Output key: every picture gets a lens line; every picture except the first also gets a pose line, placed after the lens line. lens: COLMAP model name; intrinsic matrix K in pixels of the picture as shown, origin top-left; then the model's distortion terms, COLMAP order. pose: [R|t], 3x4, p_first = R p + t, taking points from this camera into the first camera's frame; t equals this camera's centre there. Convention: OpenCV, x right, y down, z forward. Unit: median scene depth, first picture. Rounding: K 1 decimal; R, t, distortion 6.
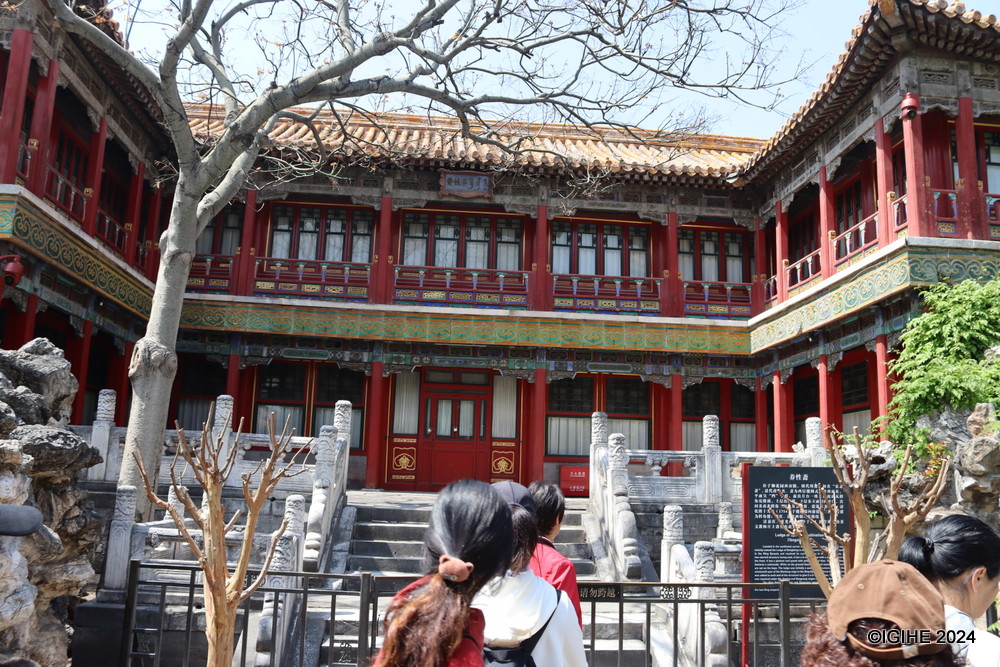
lens RADIAL K [[838.5, 0, 501.3], [0, 838.5, 325.3], [0, 0, 1]] dist [-0.164903, 0.145546]
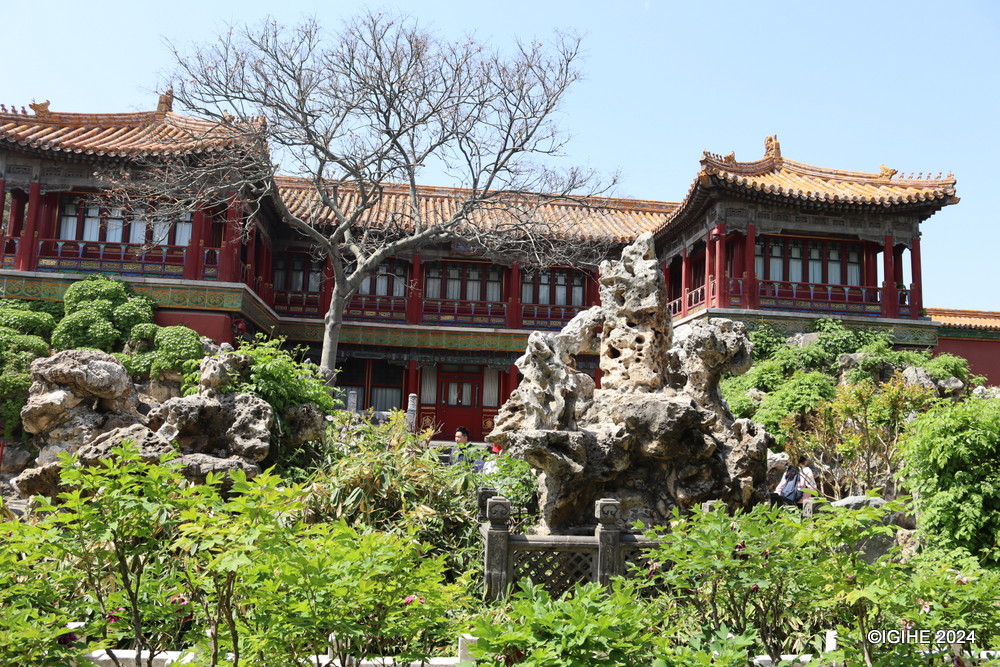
lens RADIAL K [[838.5, 0, 501.3], [0, 838.5, 325.3], [0, 0, 1]] dist [-0.164903, 0.145546]
pose [[0.999603, 0.007085, 0.027256, -0.021118], [-0.008676, 0.998238, 0.058704, -0.118694], [-0.026792, -0.058918, 0.997903, -0.609366]]
